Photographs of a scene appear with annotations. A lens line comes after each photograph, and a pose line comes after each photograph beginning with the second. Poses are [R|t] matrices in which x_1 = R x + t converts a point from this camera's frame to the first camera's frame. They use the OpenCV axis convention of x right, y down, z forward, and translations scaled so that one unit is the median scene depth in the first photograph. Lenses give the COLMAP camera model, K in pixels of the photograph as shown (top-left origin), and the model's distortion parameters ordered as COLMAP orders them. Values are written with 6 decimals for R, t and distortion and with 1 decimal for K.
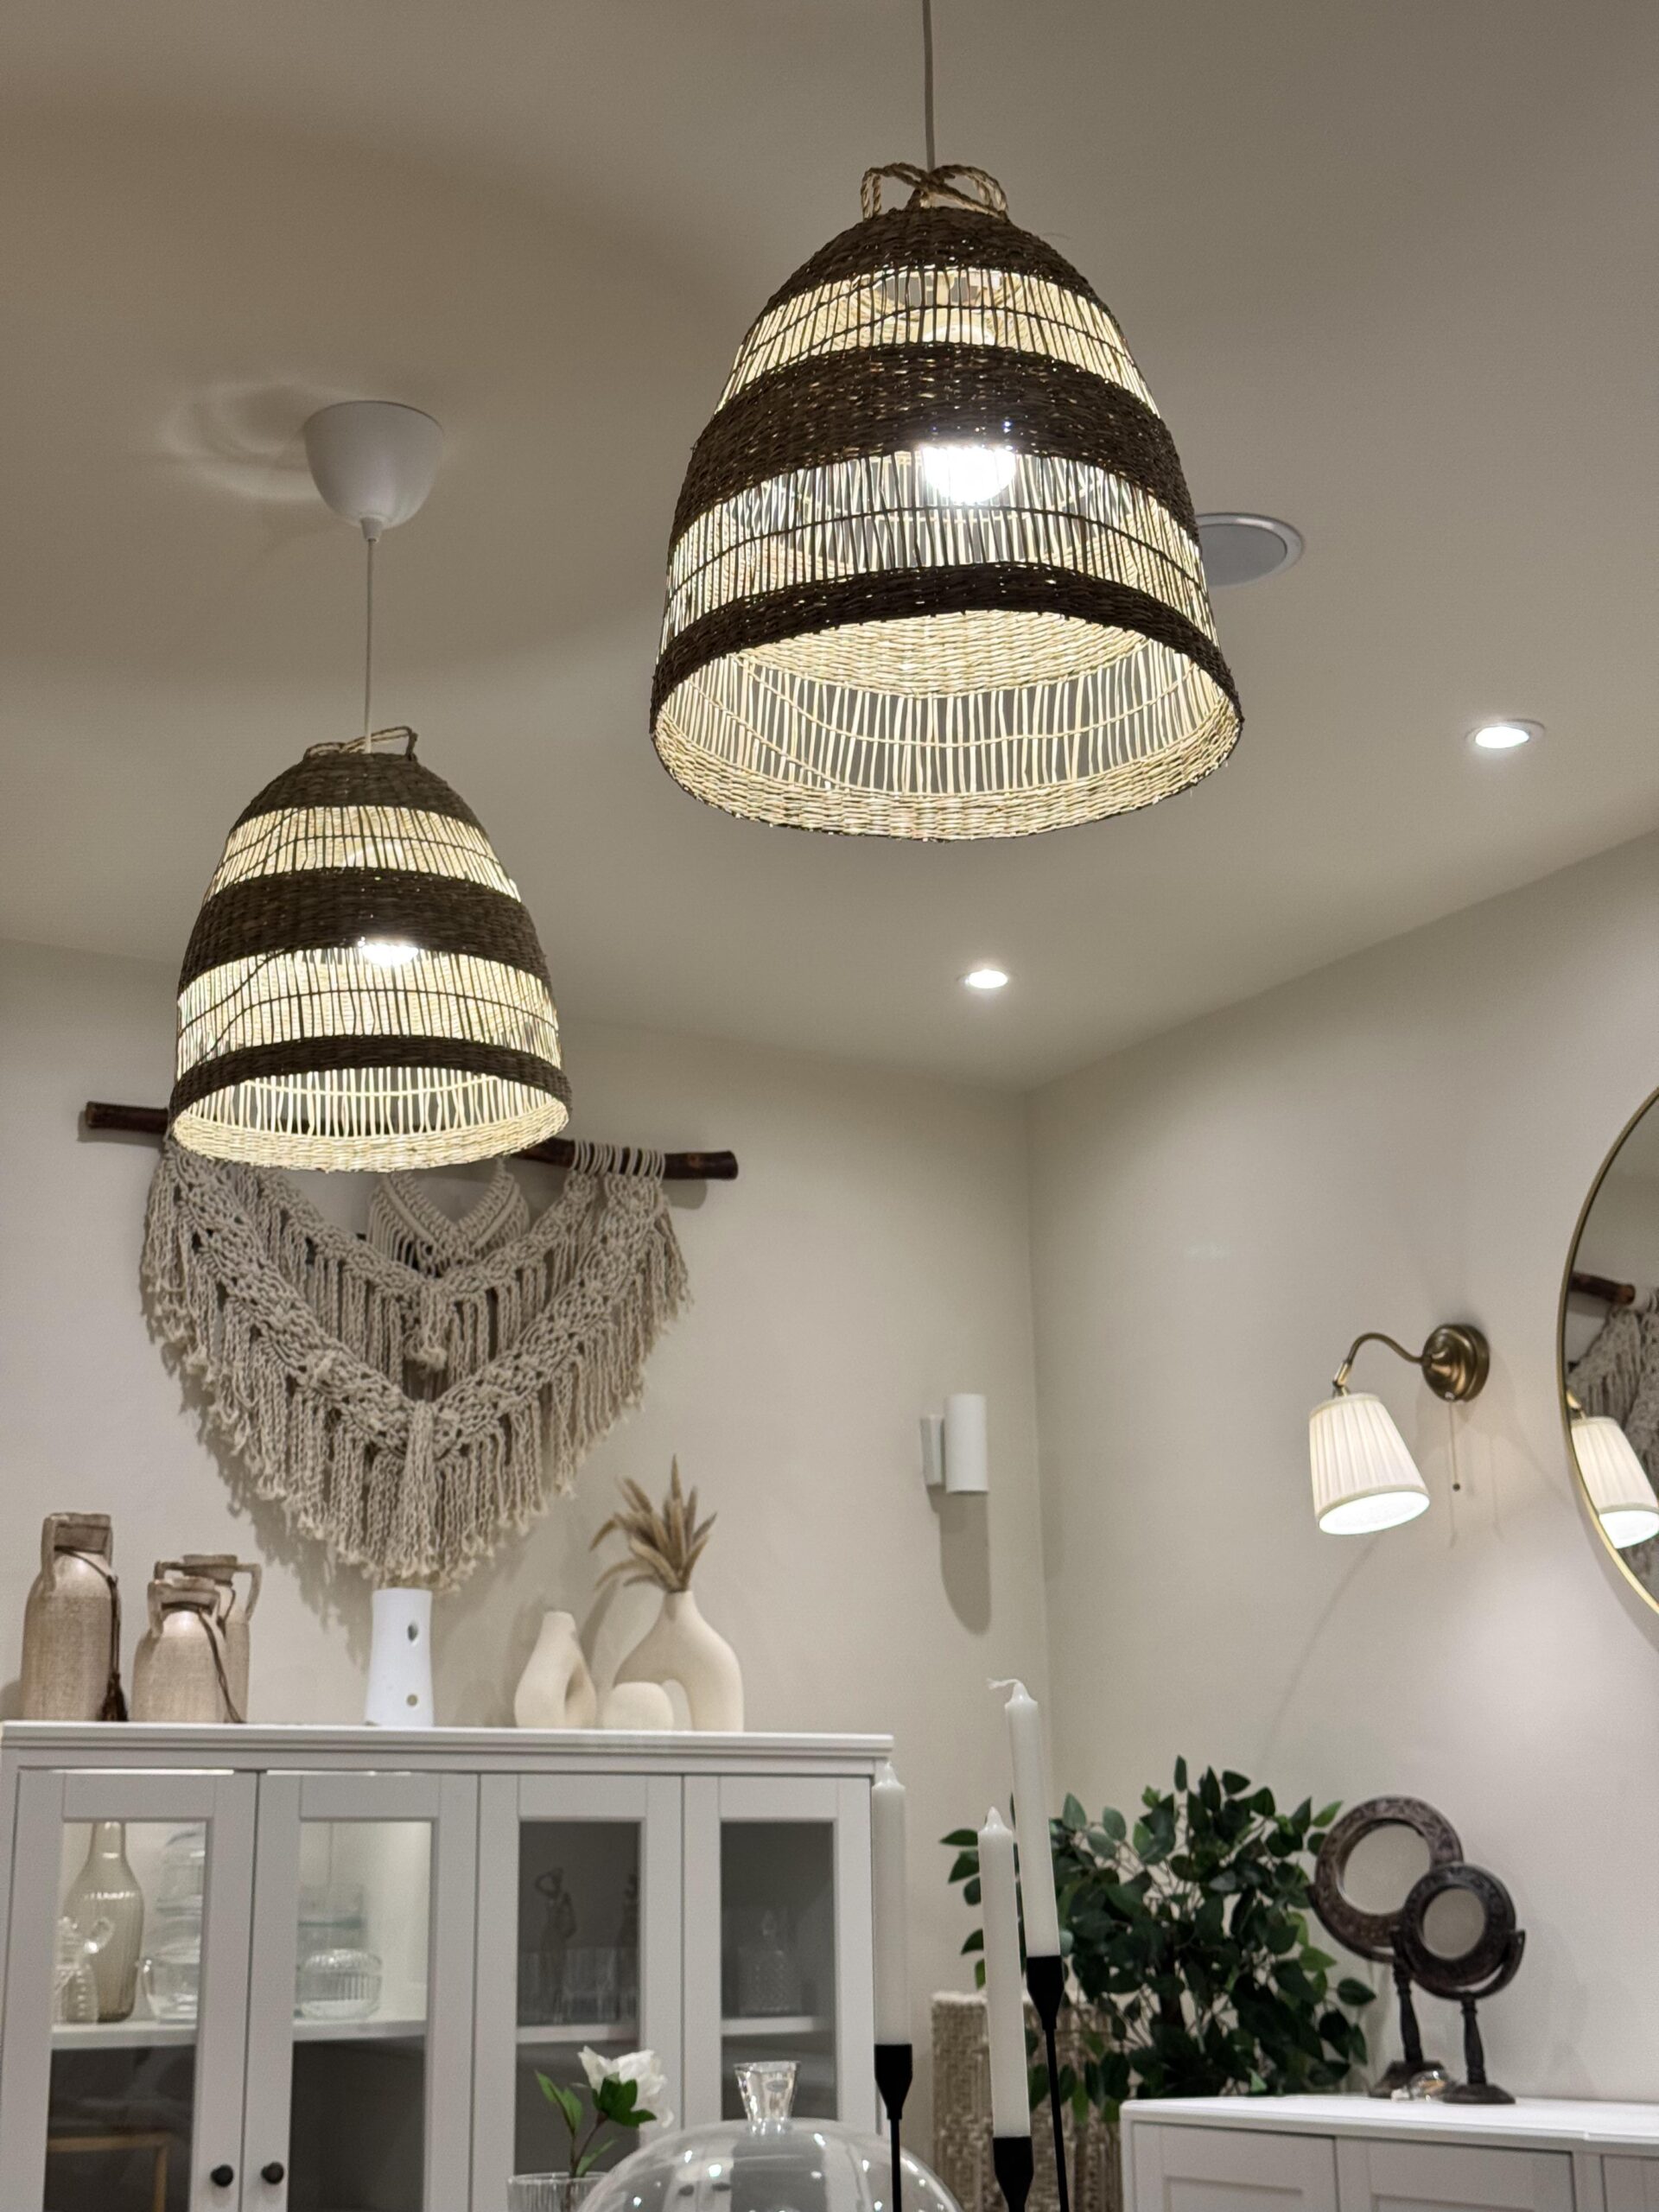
lens RADIAL K [[3131.6, 0, 787.2], [0, 3131.6, 1076.1], [0, 0, 1]] dist [0.075948, 0.000000]
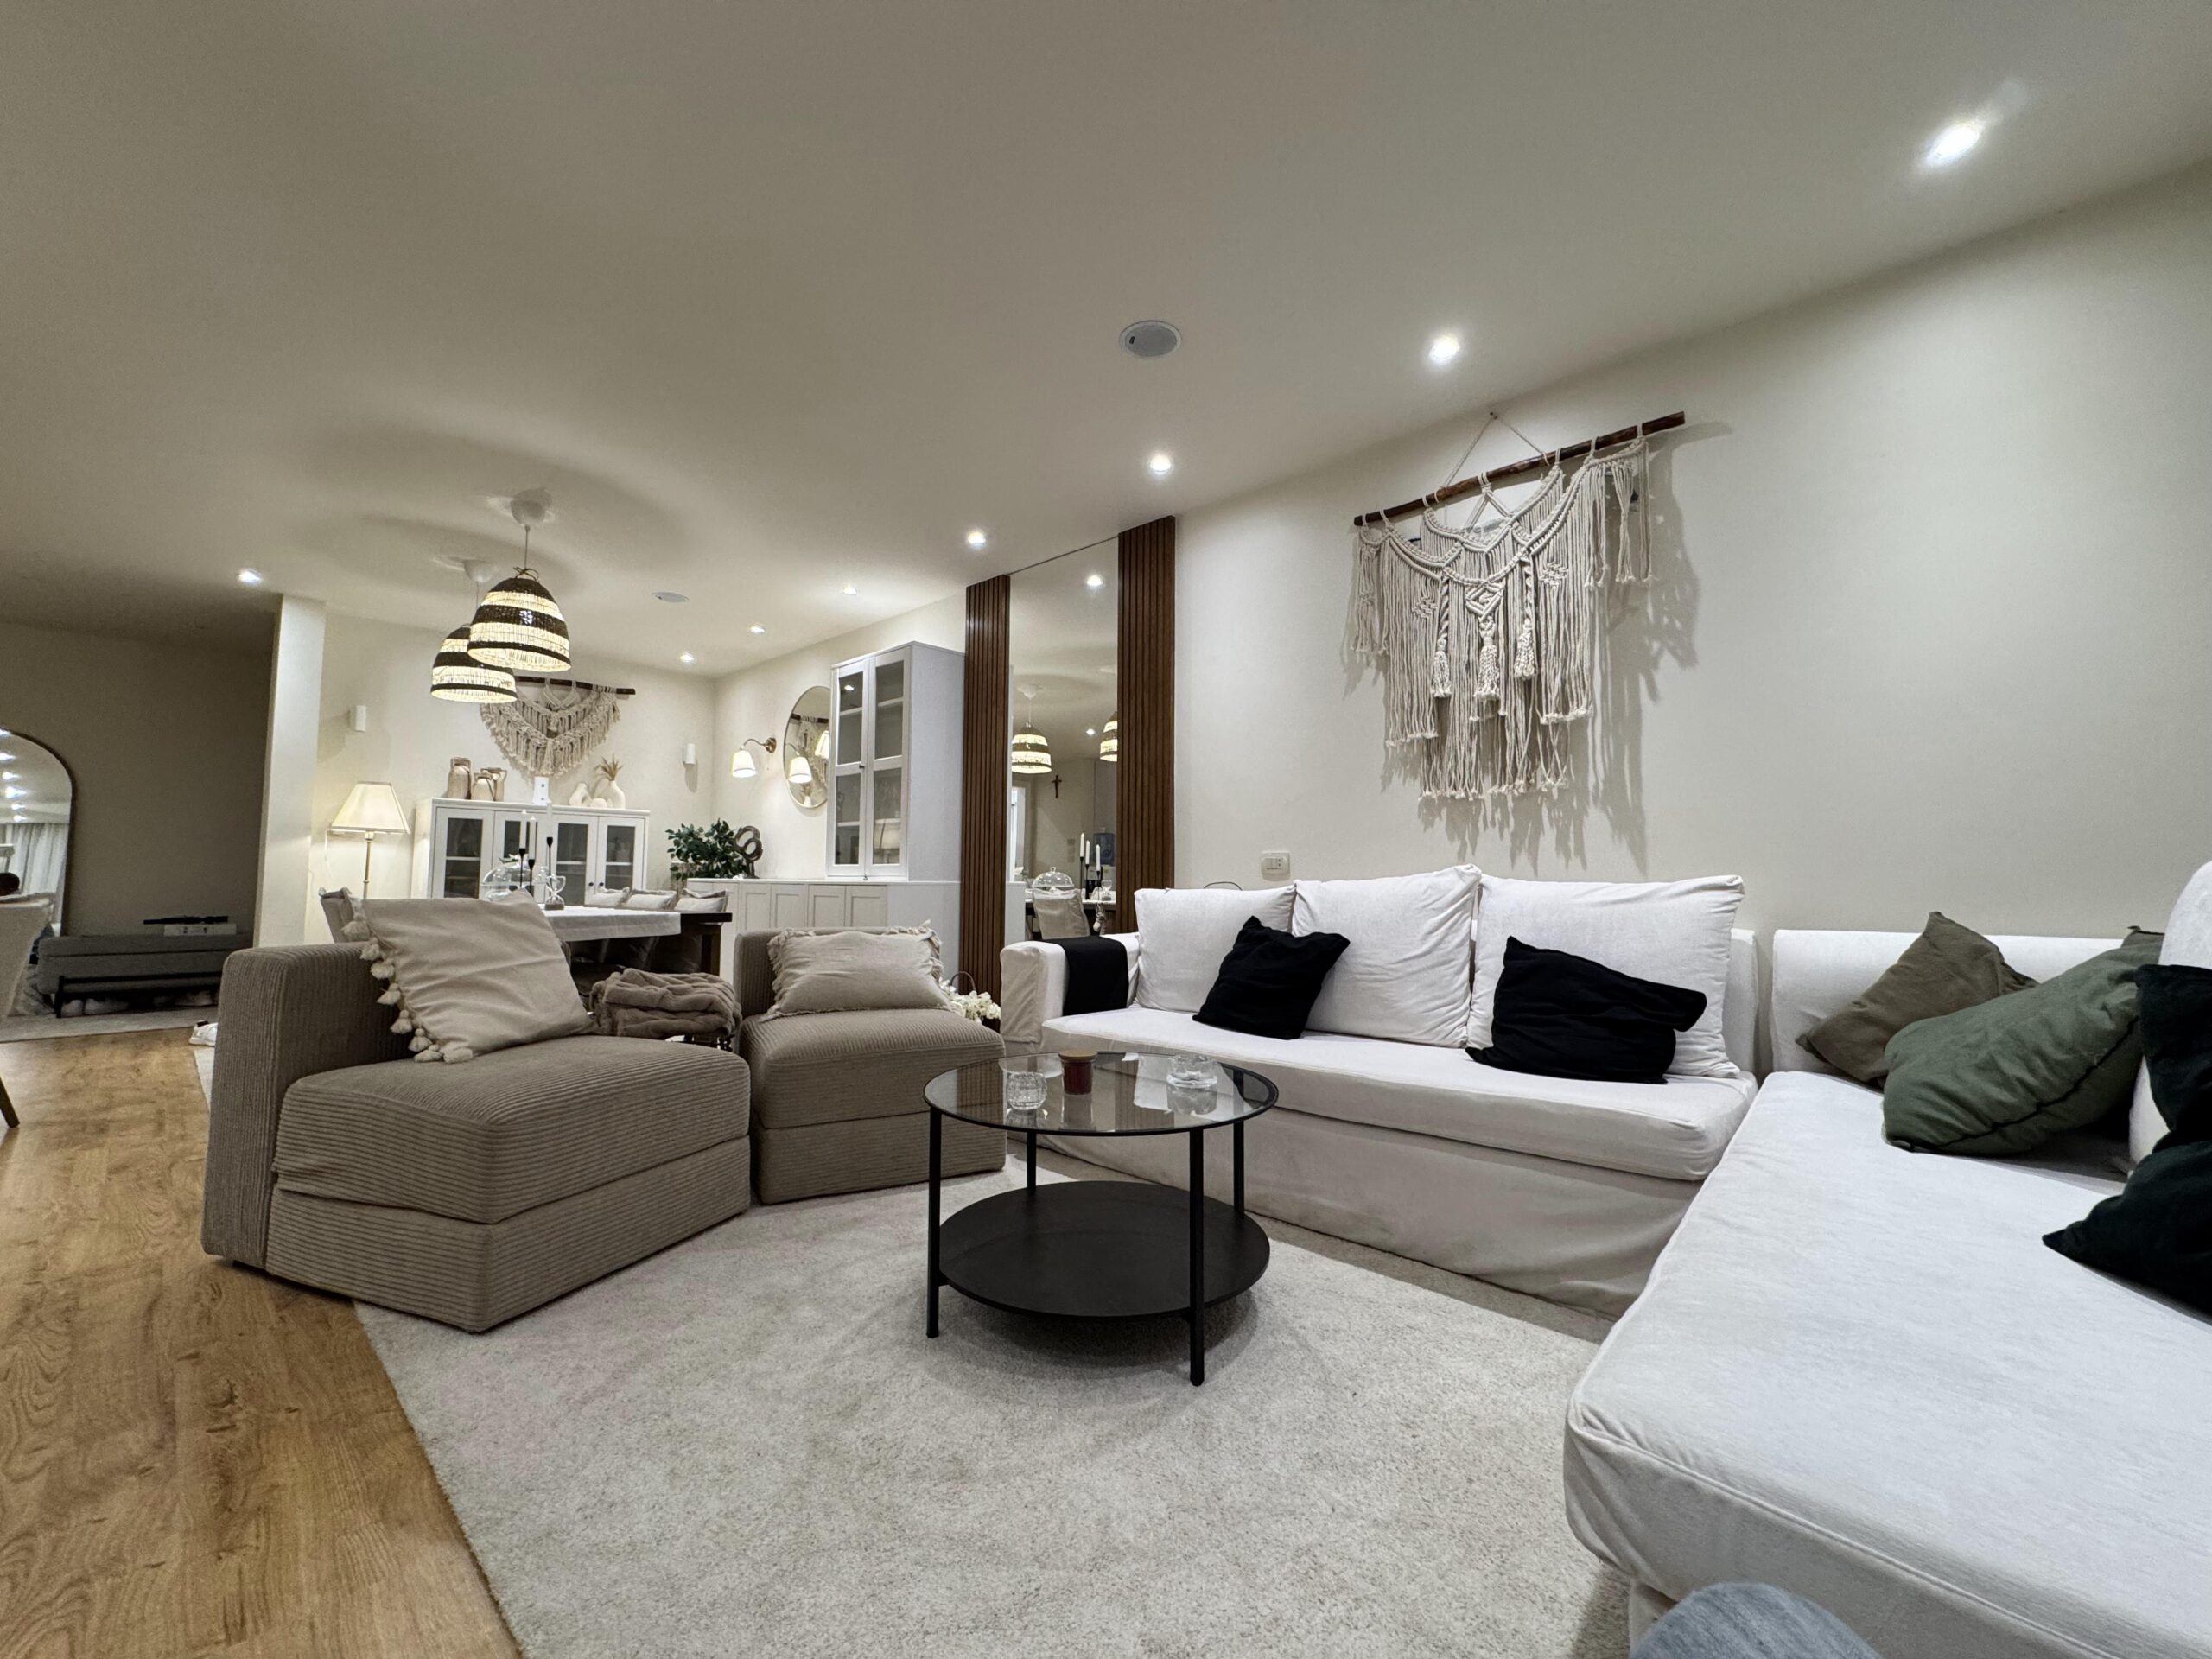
lens RADIAL K [[892.2, 0, 1116.0], [0, 892.2, 832.0], [0, 0, 1]] dist [-0.005511, 0.000341]
pose [[0.958171, 0.040357, 0.283337, 0.361548], [-0.100116, 0.974723, 0.199732, -0.125223], [-0.268114, -0.219744, 0.937991, -0.586415]]
